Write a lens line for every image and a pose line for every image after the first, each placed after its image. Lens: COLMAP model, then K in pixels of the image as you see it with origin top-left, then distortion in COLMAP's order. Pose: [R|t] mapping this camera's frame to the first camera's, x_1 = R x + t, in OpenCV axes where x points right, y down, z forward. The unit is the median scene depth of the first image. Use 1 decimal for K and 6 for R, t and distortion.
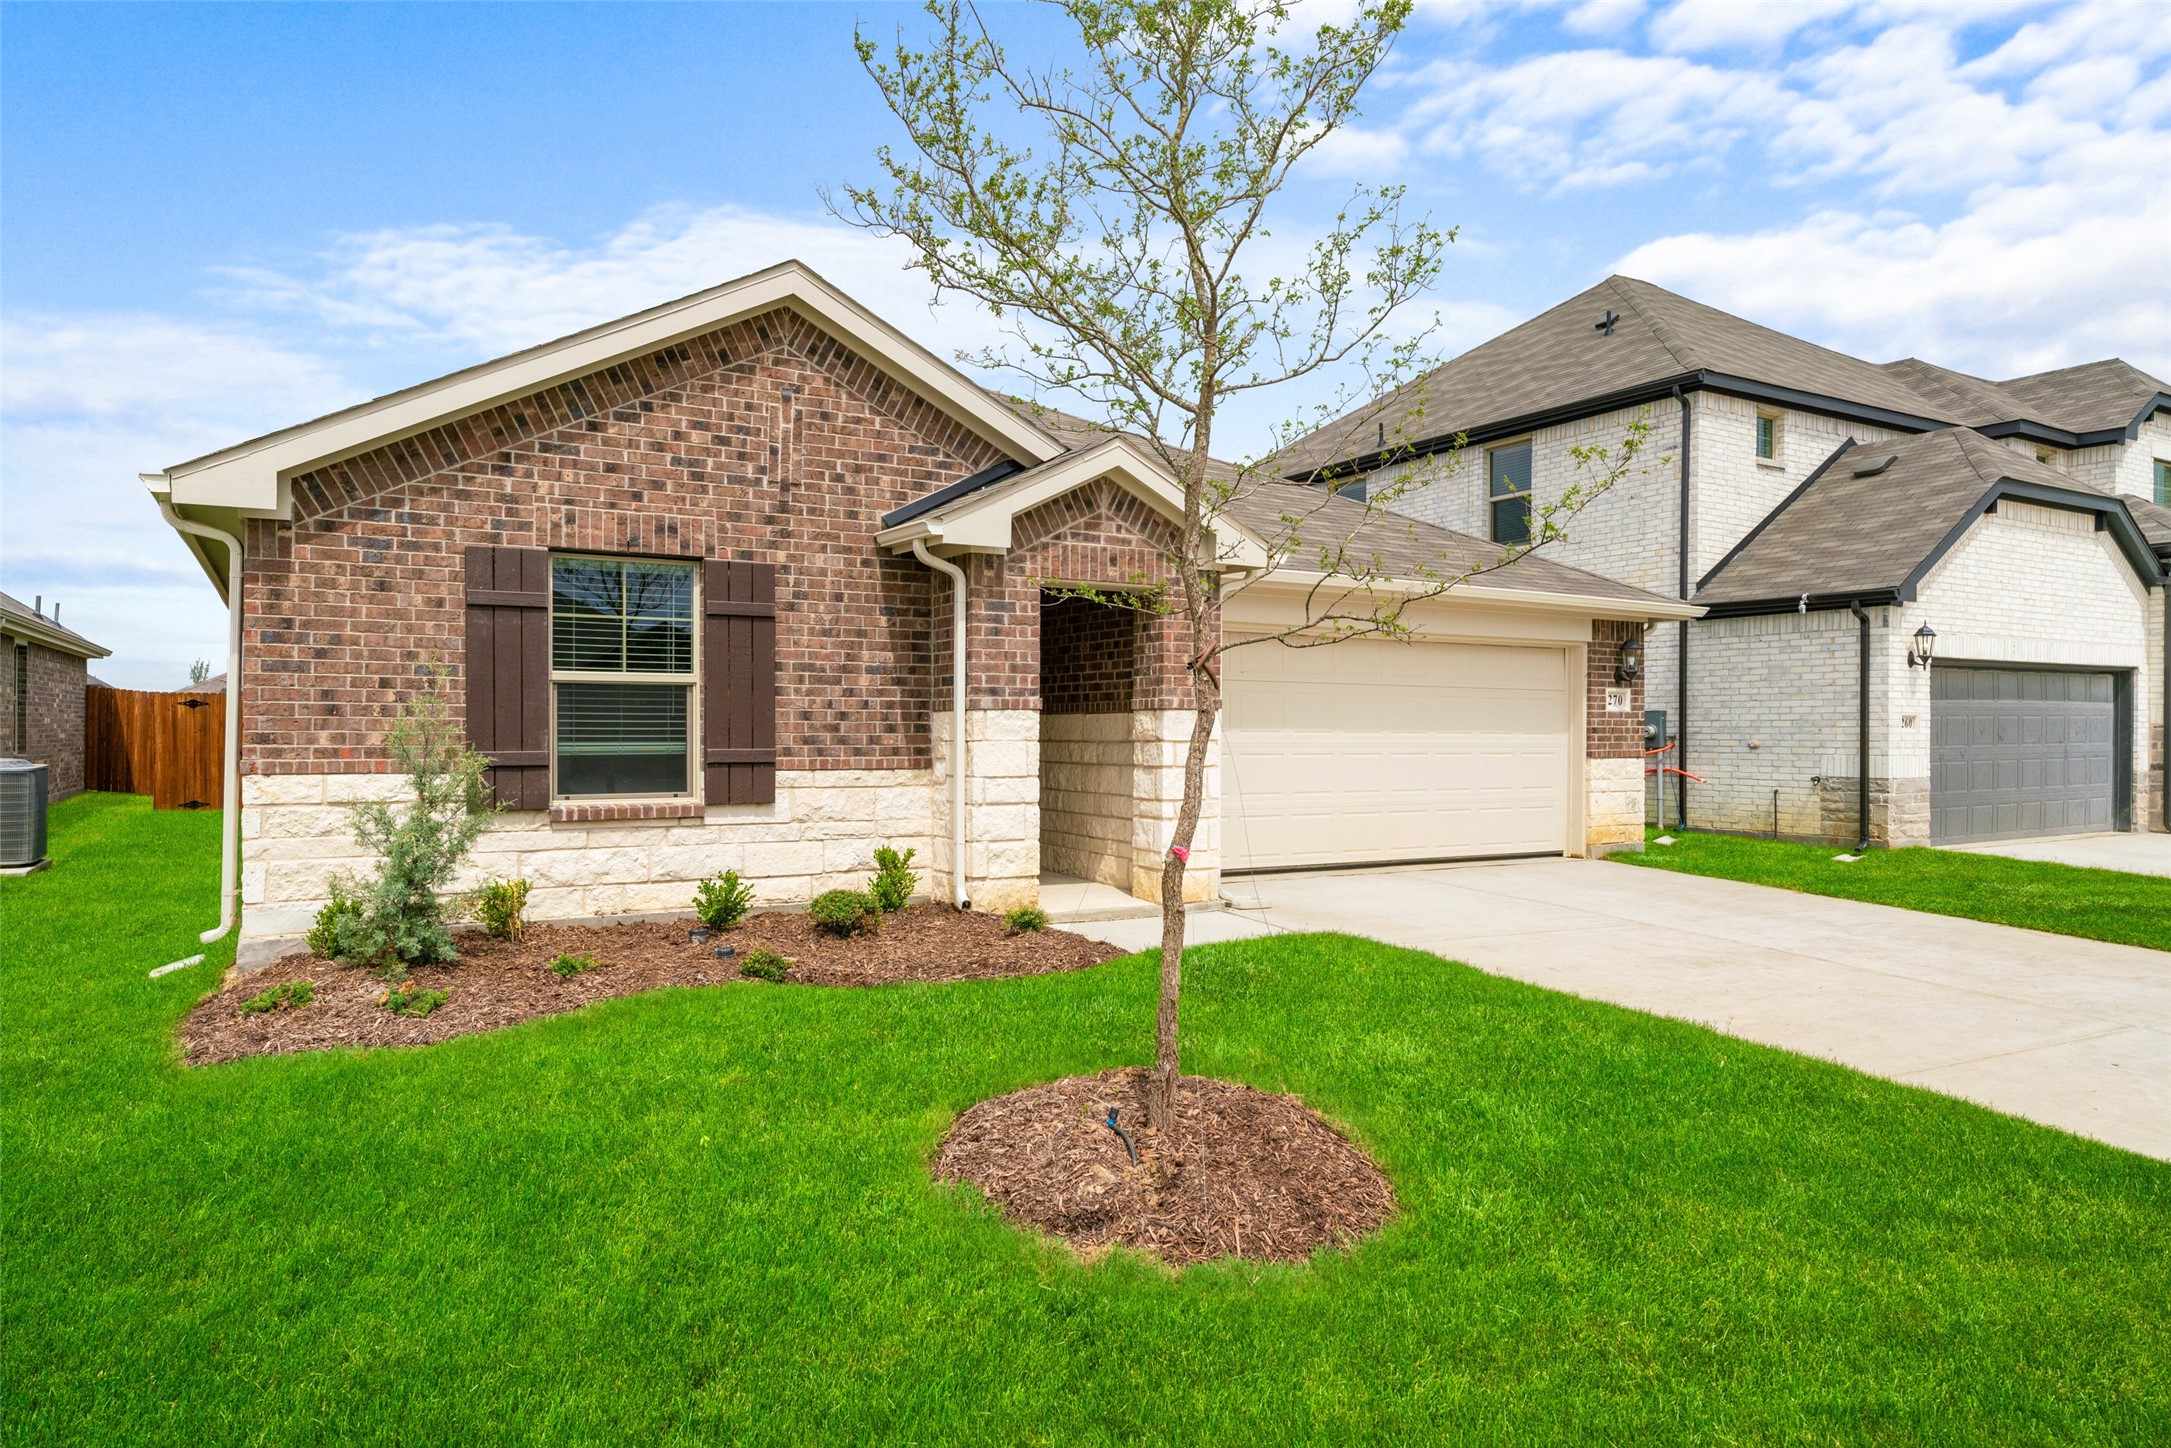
lens RADIAL K [[1343.3, 0, 1087.3], [0, 1343.3, 756.3], [0, 0, 1]] dist [0.006207, 0.000447]
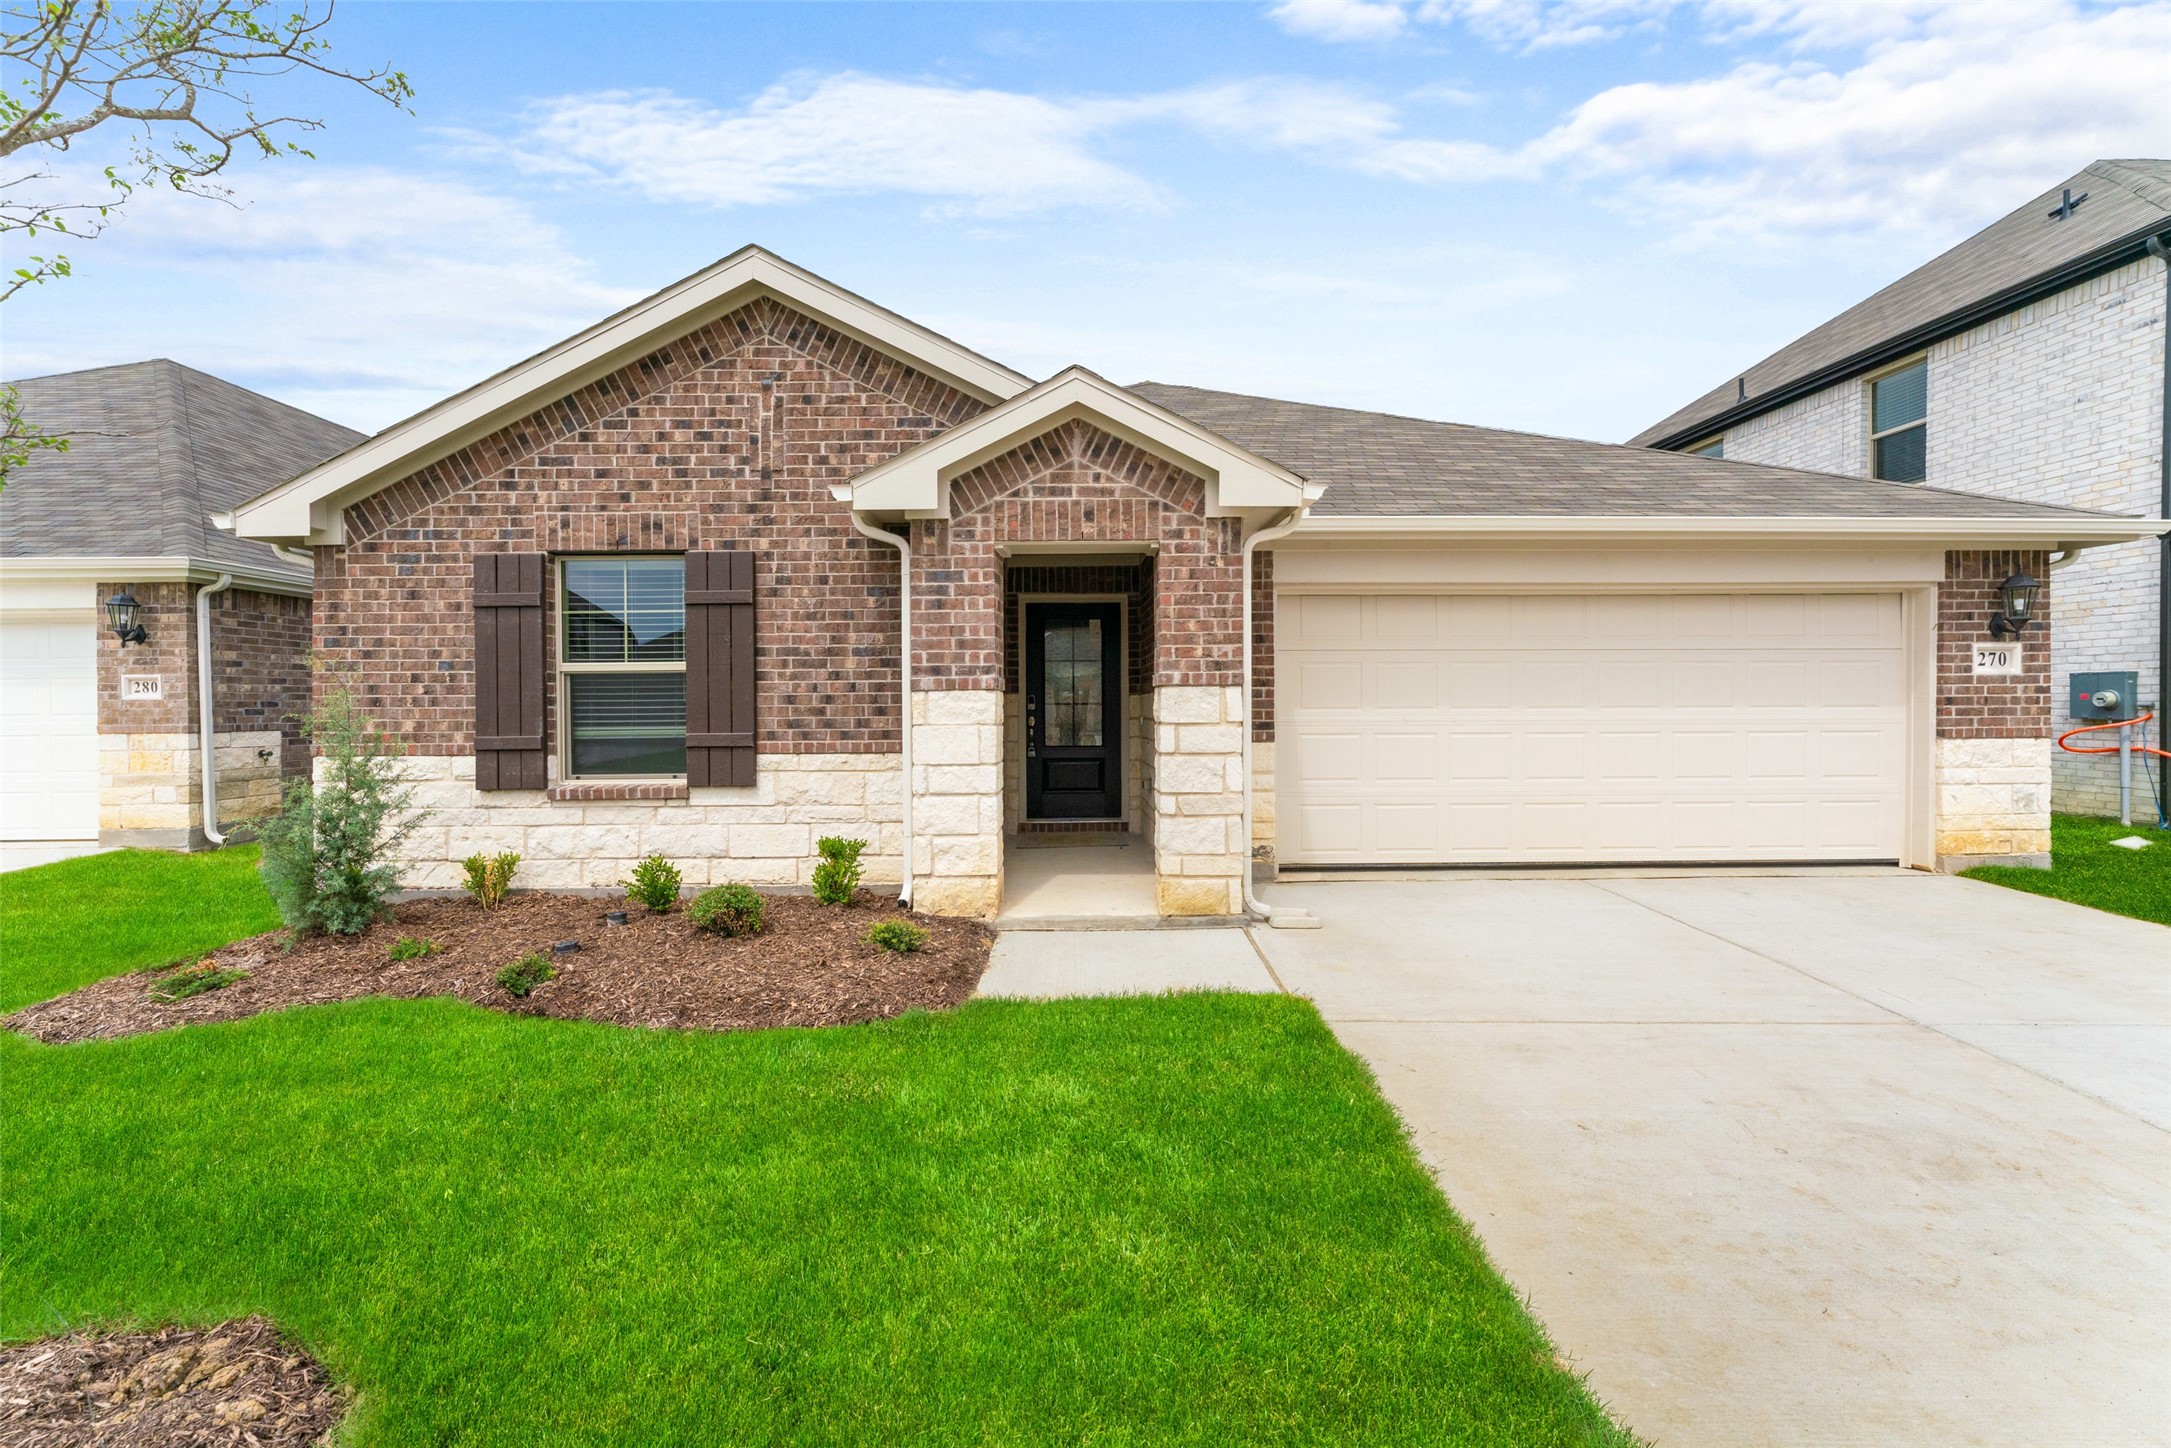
lens RADIAL K [[916.3, 0, 1085.5], [0, 916.3, 724.0], [0, 0, 1]] dist [-0.008075, 0.003379]
pose [[0.873285, 0.000819, -0.487209, 0.319014], [0.001619, 0.999988, 0.004583, -0.014819], [0.487207, -0.004791, 0.873273, 0.508579]]
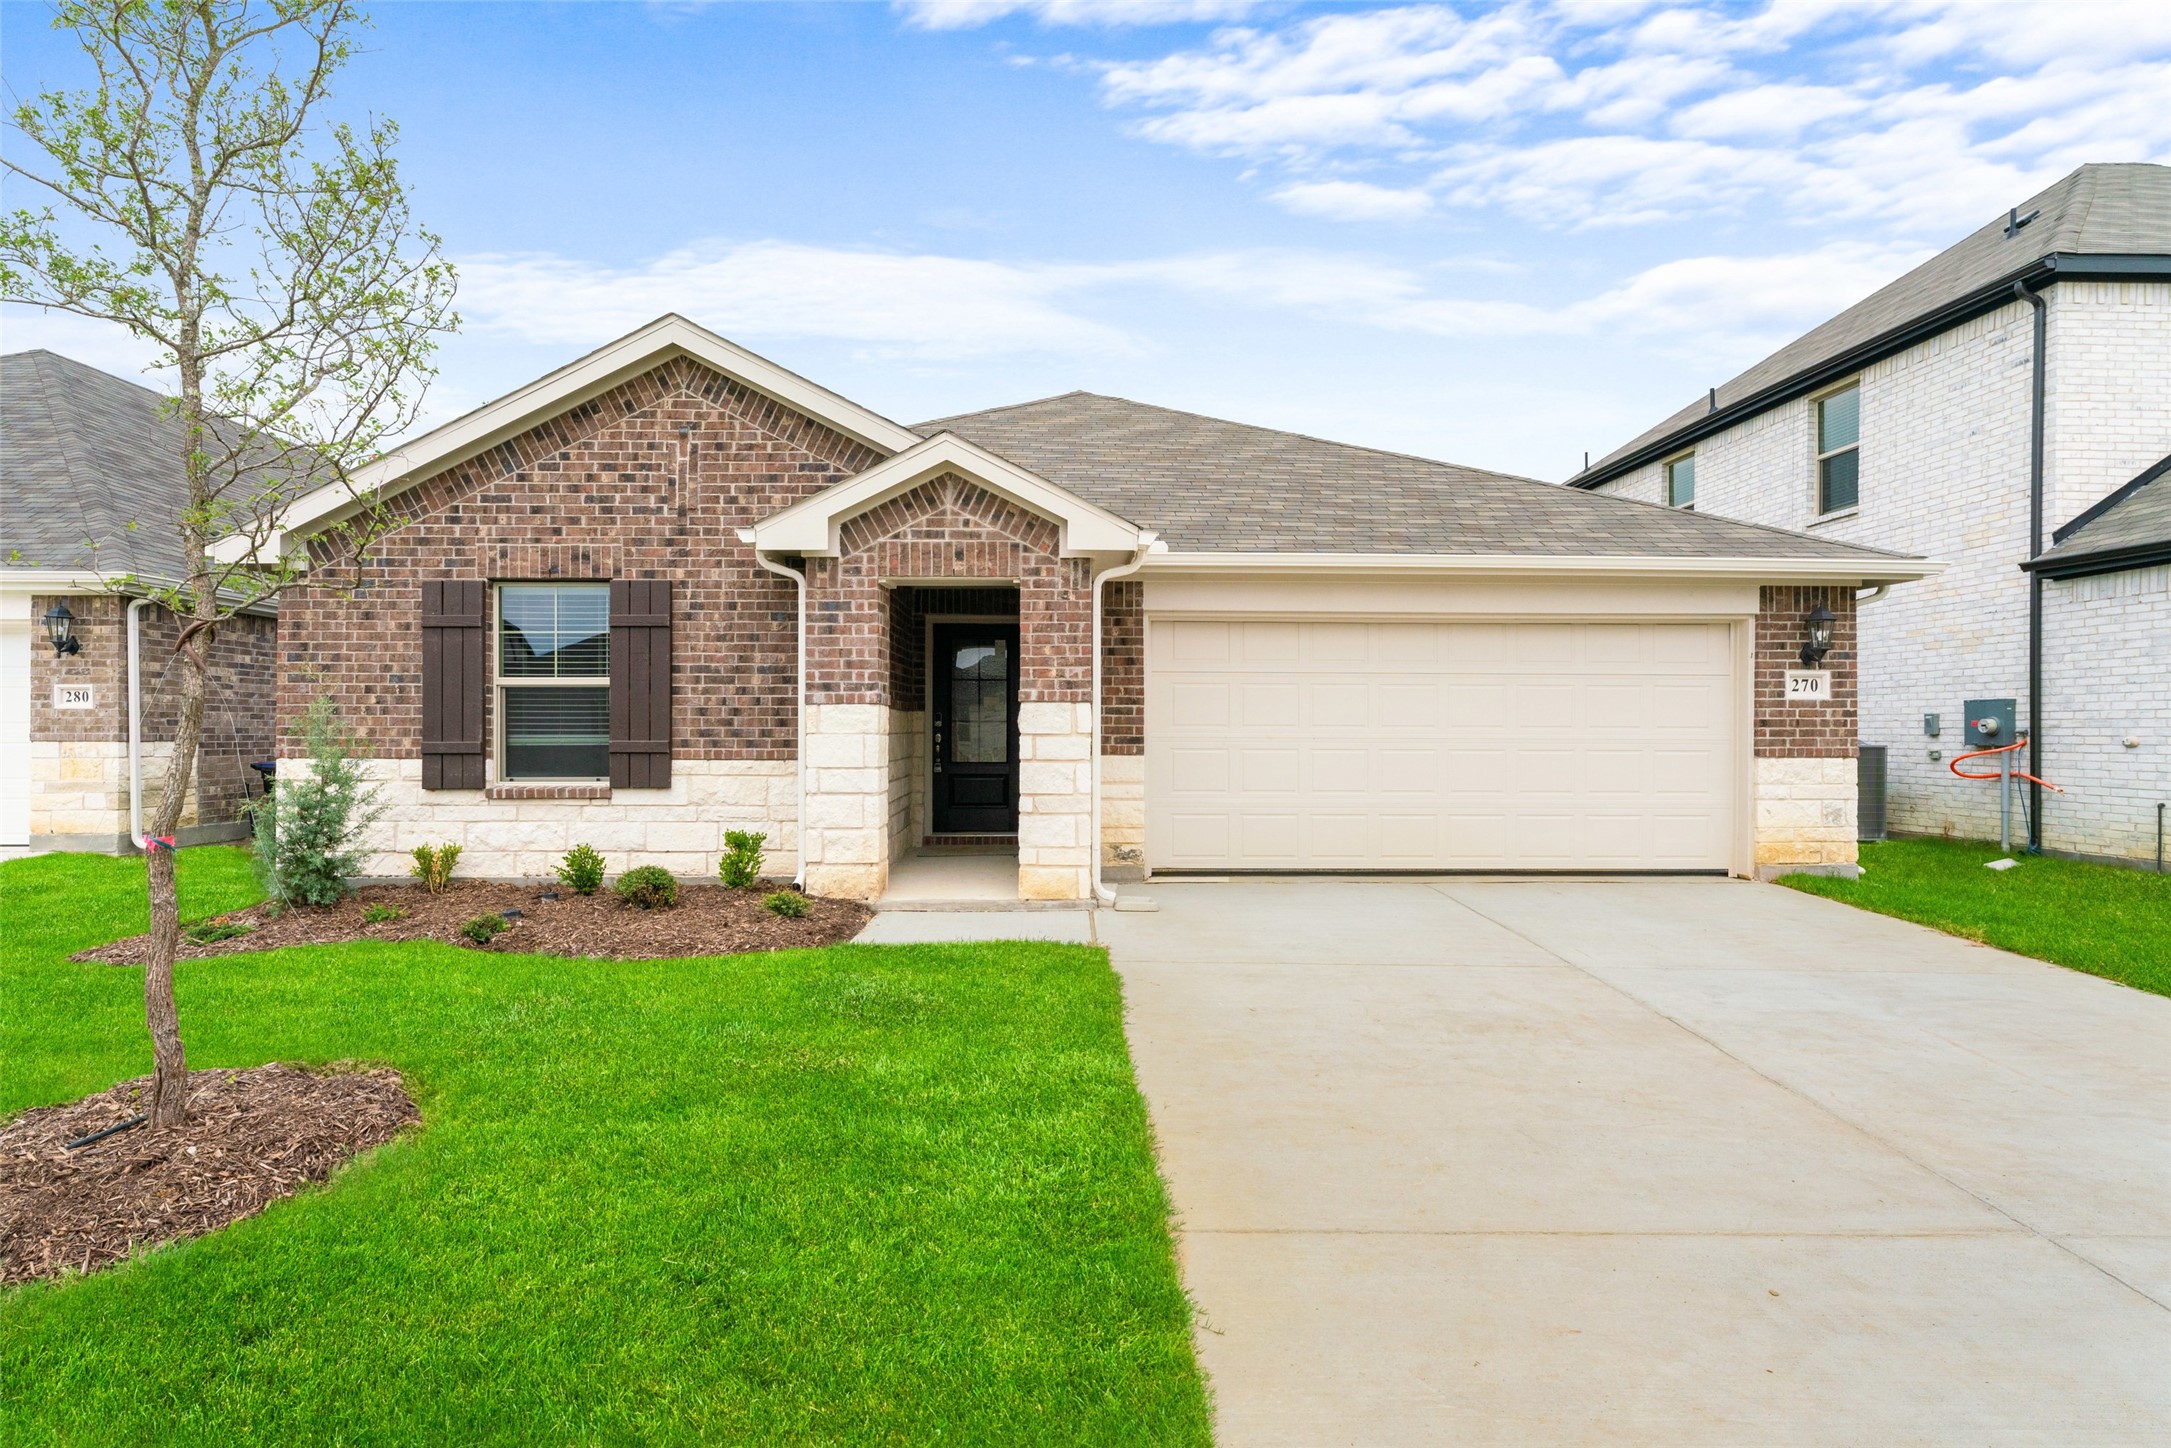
lens RADIAL K [[1125.0, 0, 1079.1], [0, 1125.0, 752.5], [0, 0, 1]] dist [-0.001600, 0.000553]
pose [[0.875810, 0.006465, -0.482612, 0.530835], [-0.007048, 0.999975, 0.000605, 0.001523], [0.482604, 0.002872, 0.875834, 0.320243]]
